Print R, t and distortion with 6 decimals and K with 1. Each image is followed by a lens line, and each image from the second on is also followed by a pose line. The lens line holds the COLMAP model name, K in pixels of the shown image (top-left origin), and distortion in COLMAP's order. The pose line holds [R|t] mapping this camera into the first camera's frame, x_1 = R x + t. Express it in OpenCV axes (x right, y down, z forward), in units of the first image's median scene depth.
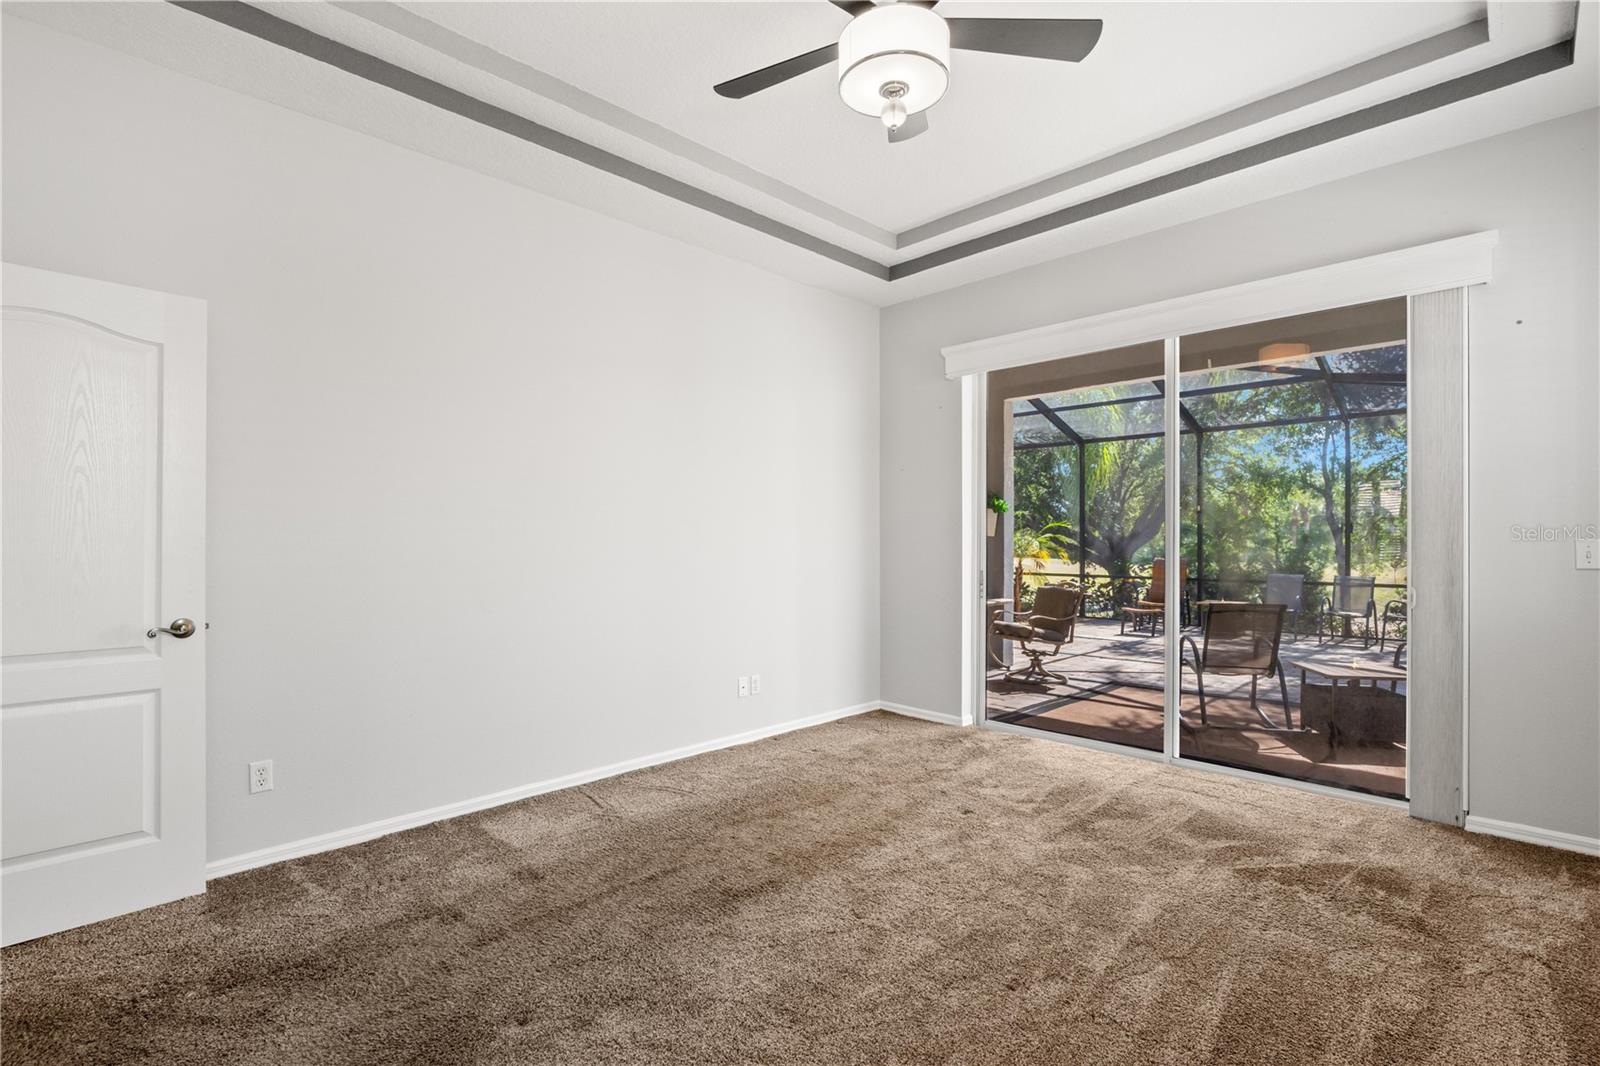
lens RADIAL K [[745.6, 0, 794.7], [0, 745.6, 533.6], [0, 0, 1]] dist [-0.017840, 0.005331]
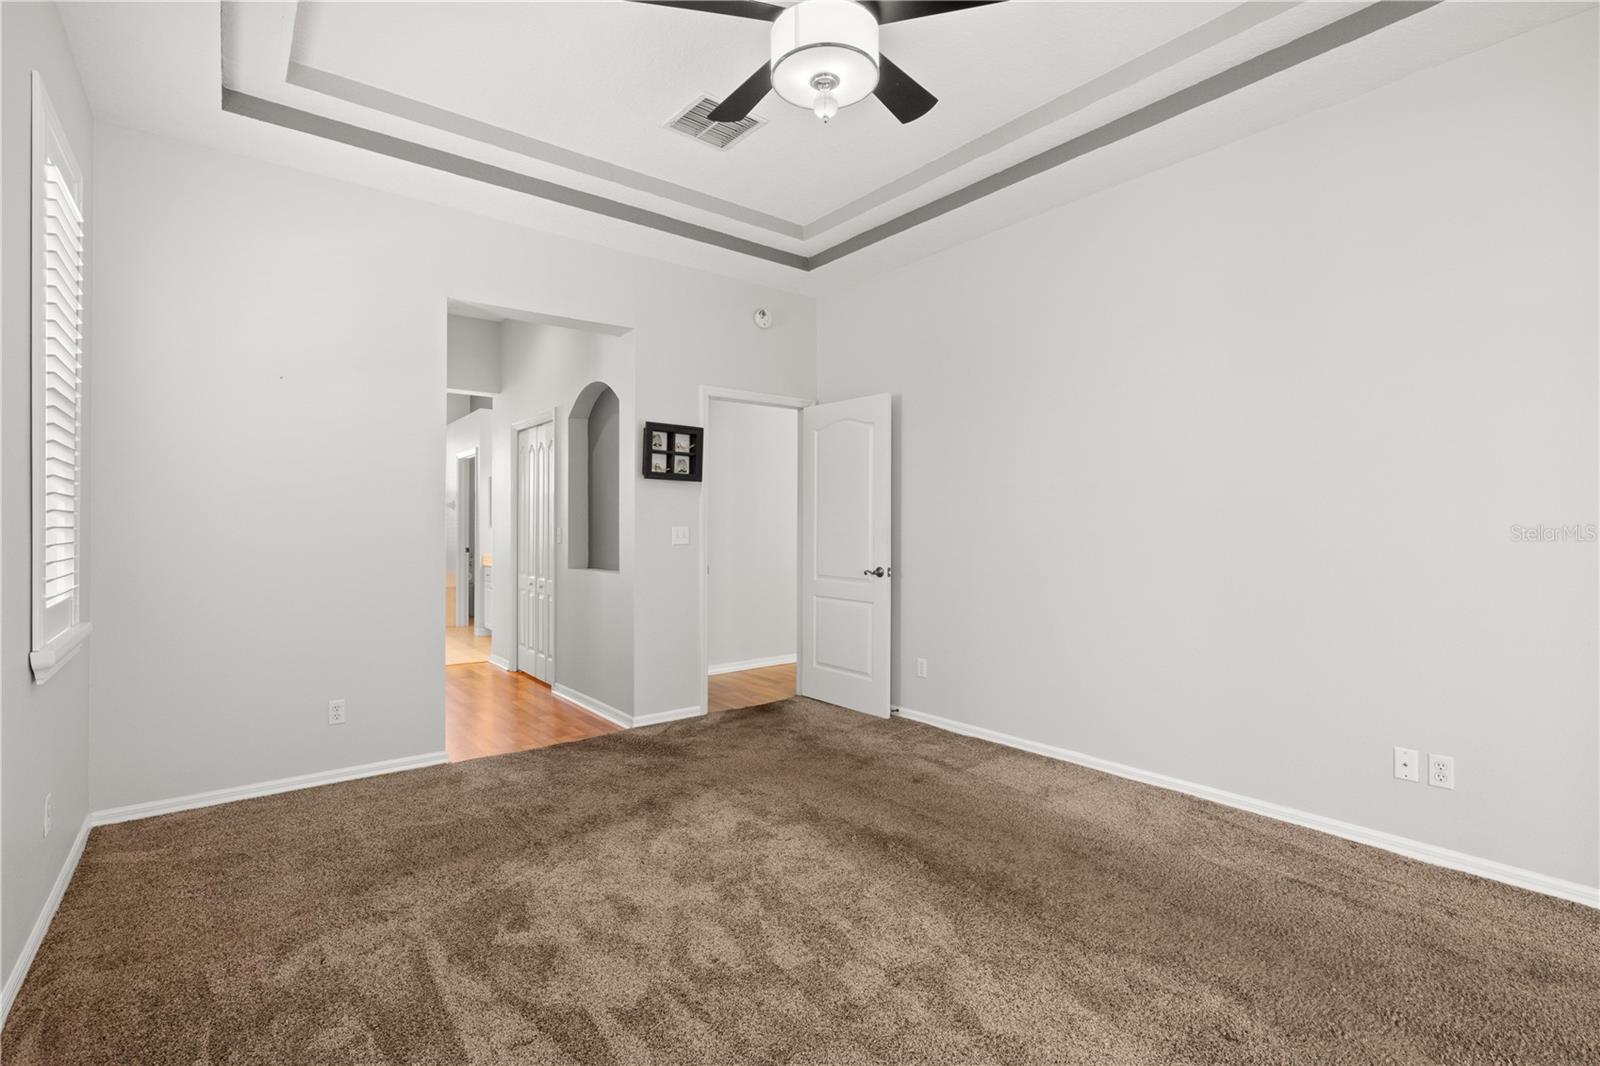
lens RADIAL K [[745.6, 0, 795.7], [0, 745.6, 531.5], [0, 0, 1]] dist [-0.017840, 0.005331]
pose [[-0.121054, 0.015624, -0.992523, 0.811107], [0.010910, 0.999837, 0.014408, -0.002382], [0.992586, -0.009084, -0.121205, 0.782001]]
